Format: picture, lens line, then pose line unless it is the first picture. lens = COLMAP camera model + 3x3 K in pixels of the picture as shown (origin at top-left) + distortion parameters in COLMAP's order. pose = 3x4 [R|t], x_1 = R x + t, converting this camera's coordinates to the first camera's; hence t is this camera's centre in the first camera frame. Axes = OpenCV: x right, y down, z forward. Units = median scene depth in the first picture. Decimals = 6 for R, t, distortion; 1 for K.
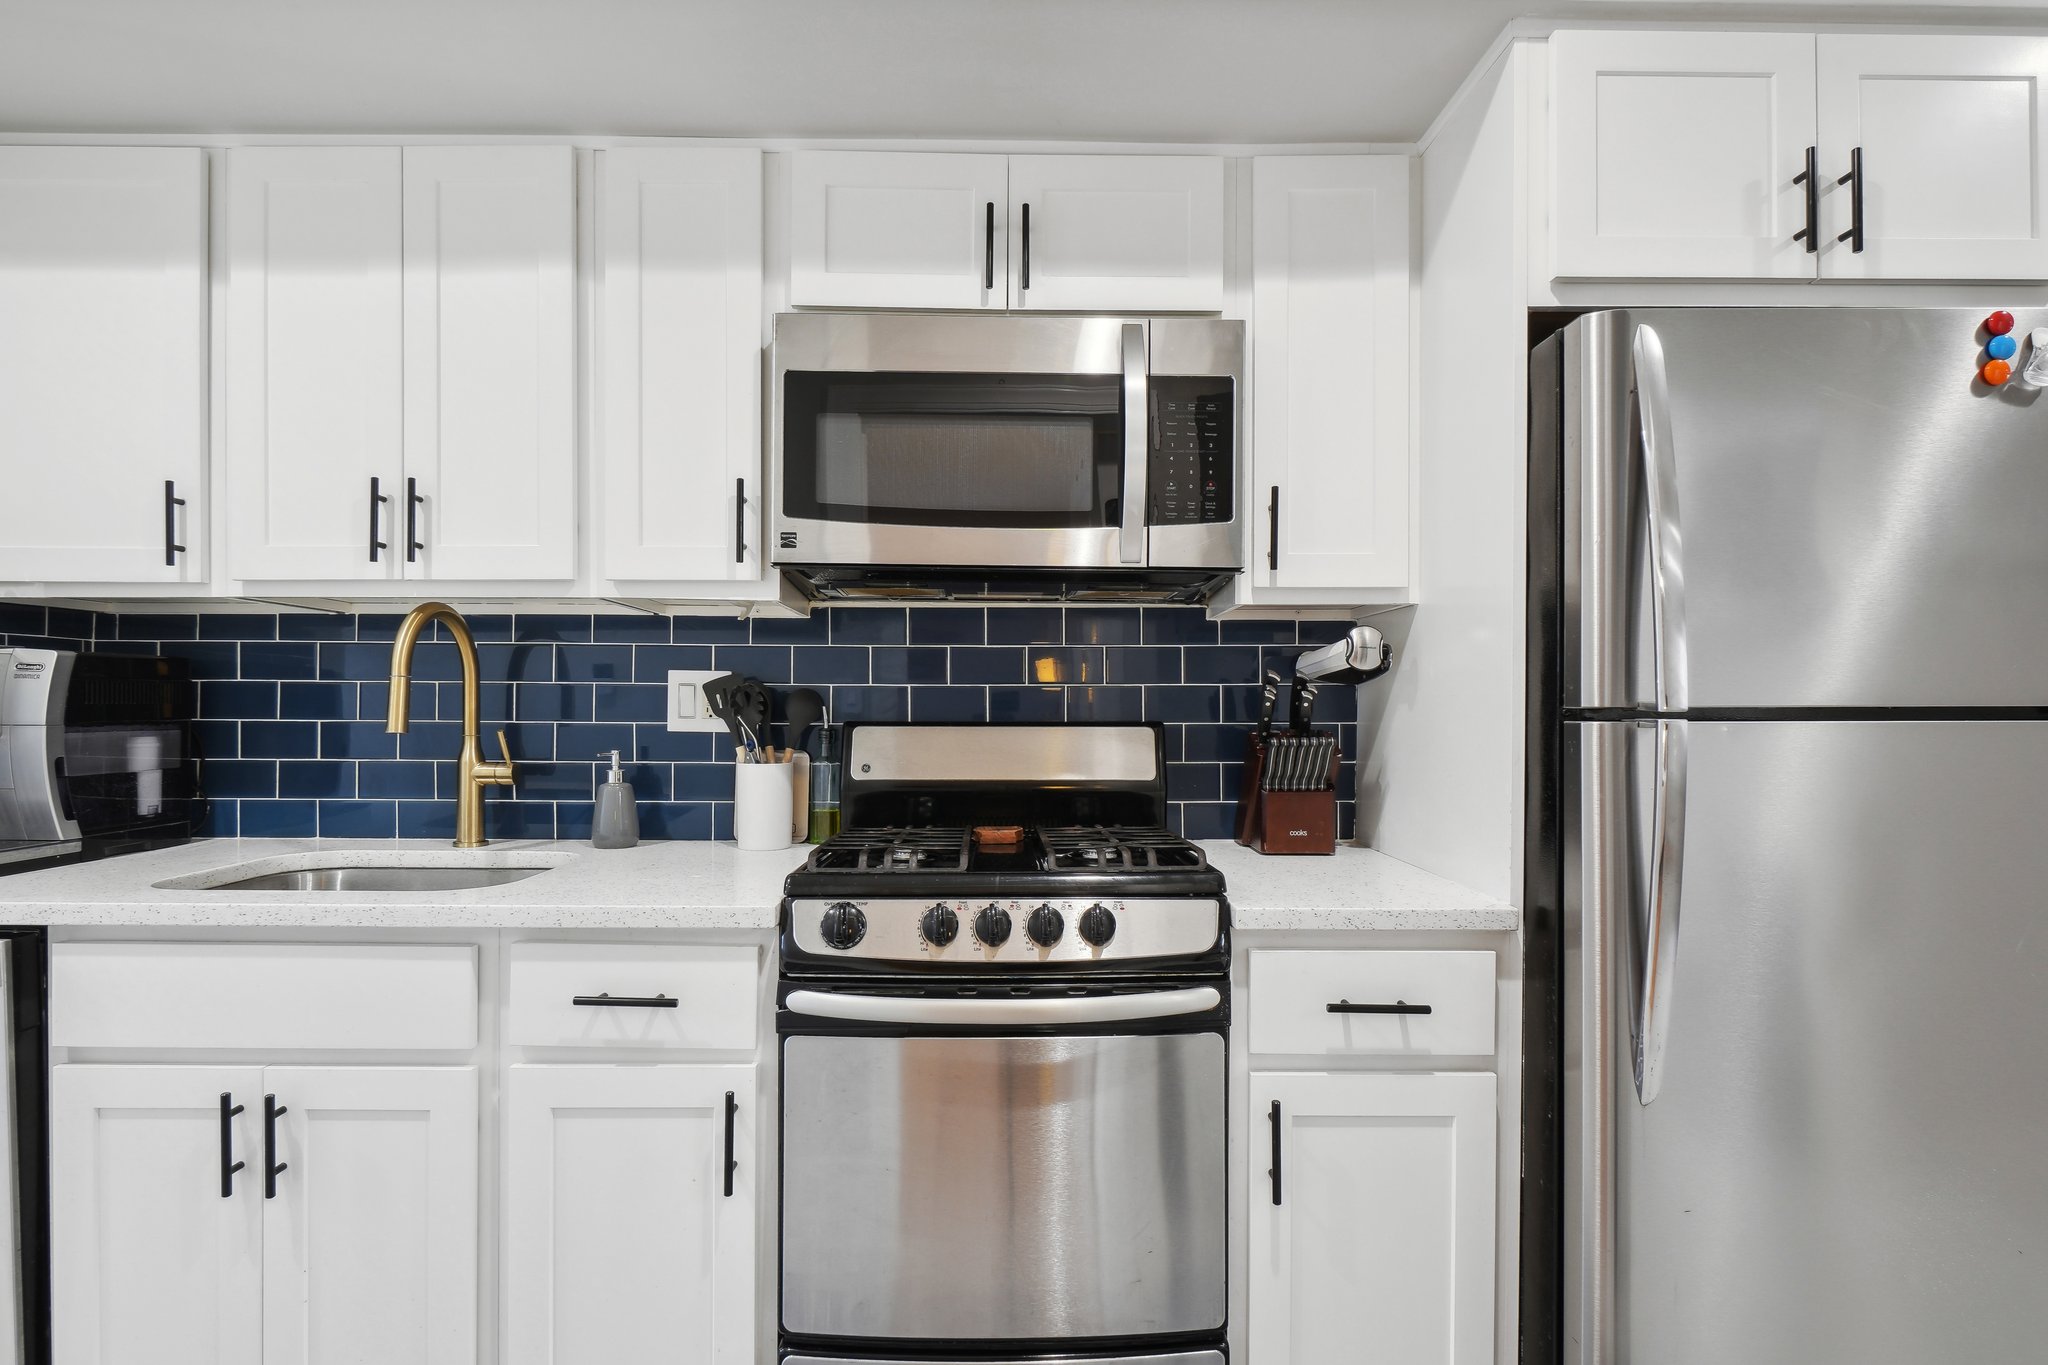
lens RADIAL K [[1022.2, 0, 1015.1], [0, 1022.2, 708.9], [0, 0, 1]] dist [0.000577, -0.000397]
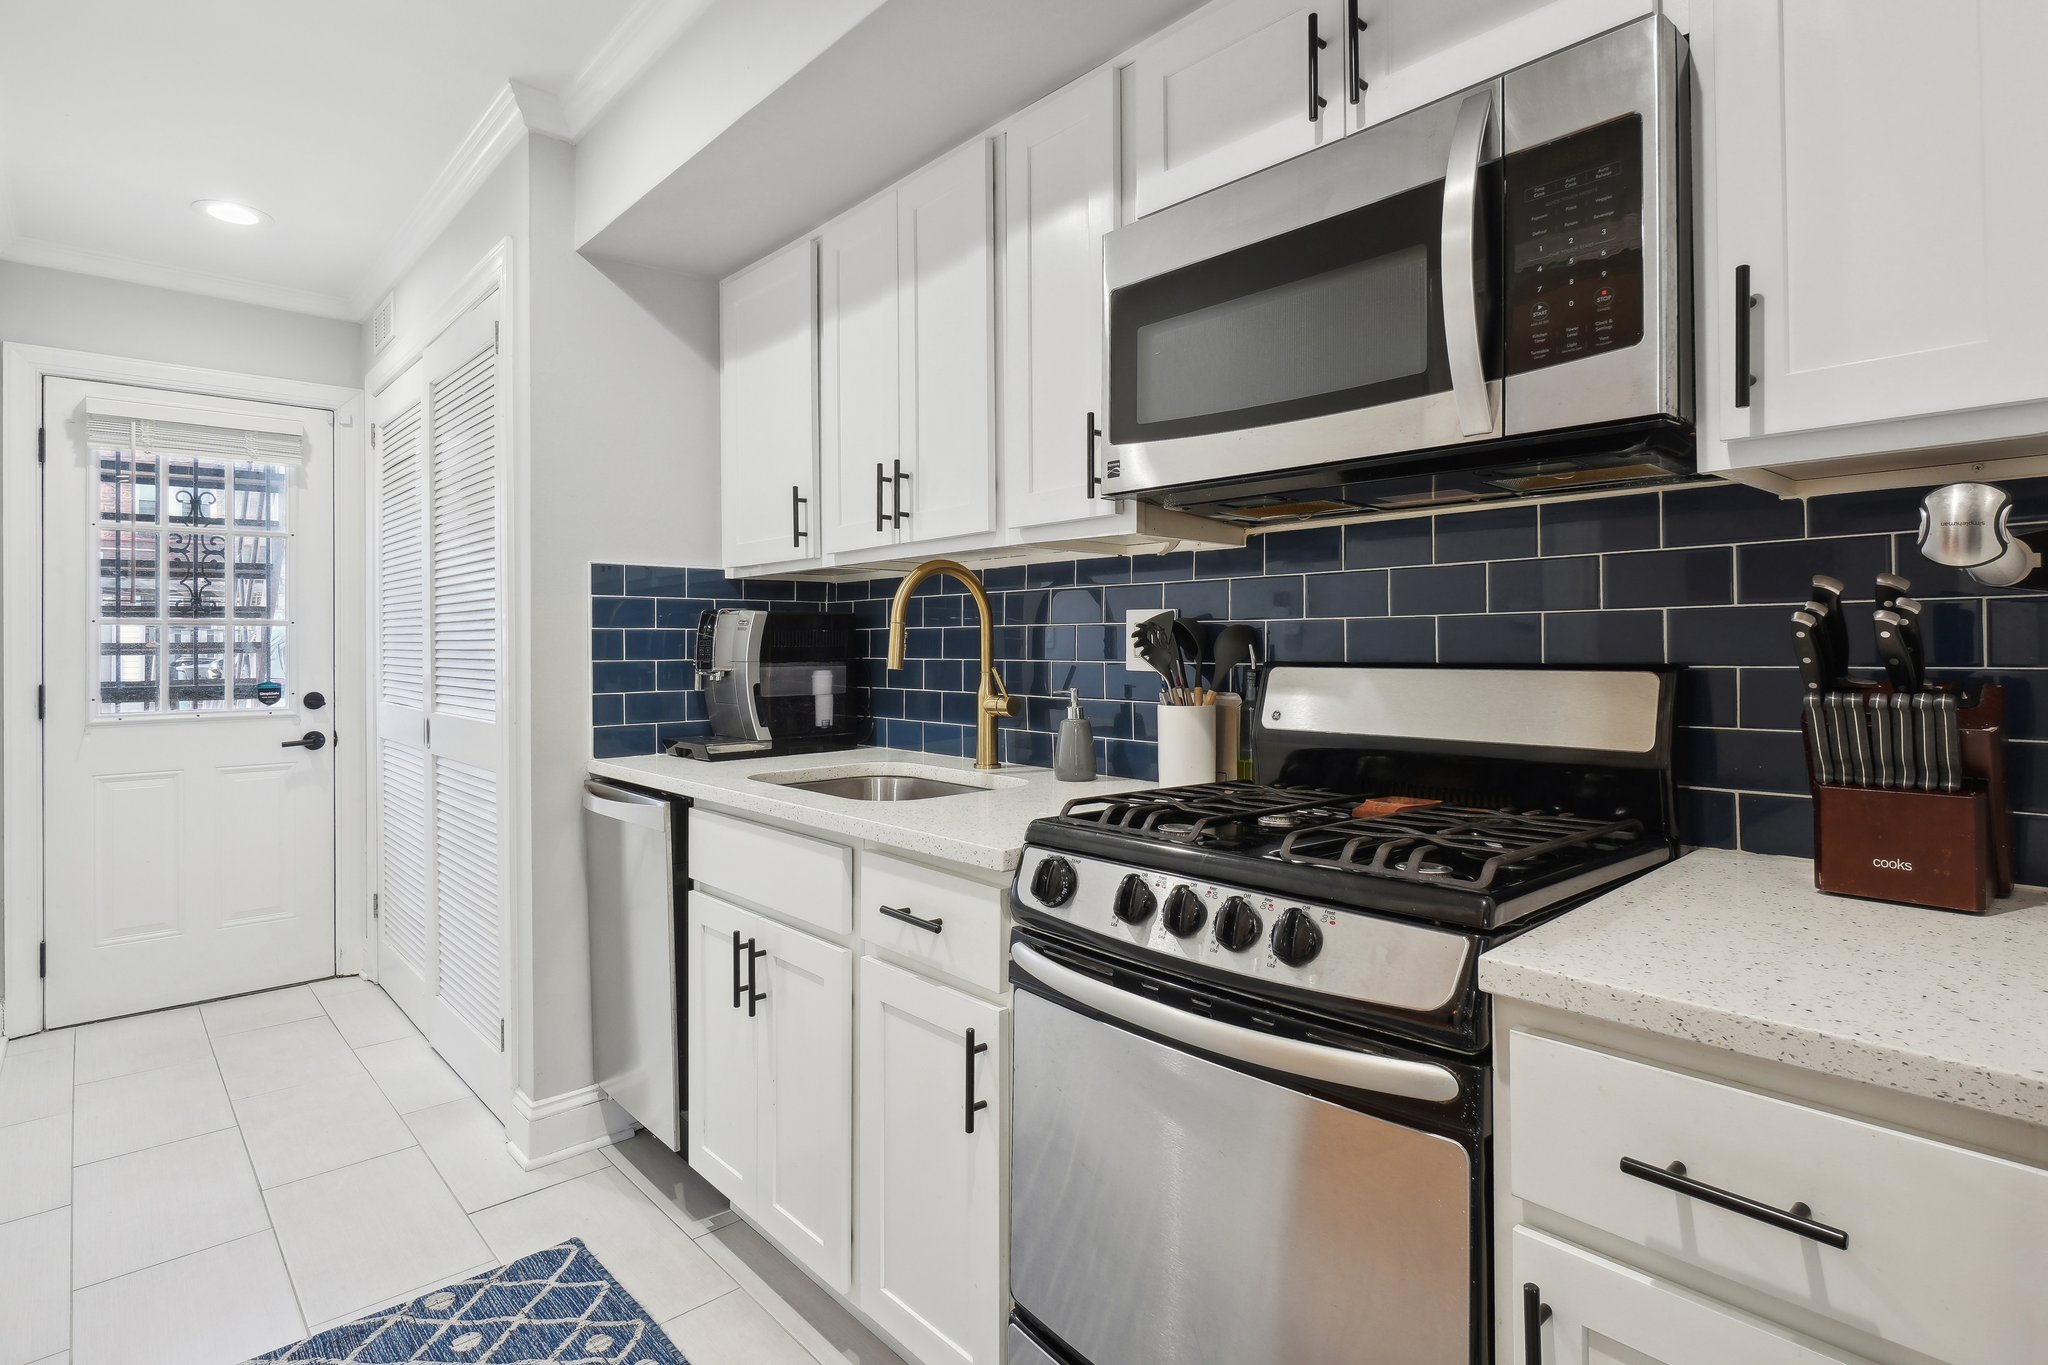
lens RADIAL K [[1027.3, 0, 1024.0], [0, 1027.3, 645.0], [0, 0, 1]] dist [0.000067, -0.000344]
pose [[0.668189, -0.007540, -0.743953, 0.410684], [0.005435, 0.999971, -0.005254, 0.002035], [0.743972, -0.000533, 0.668211, 0.291426]]
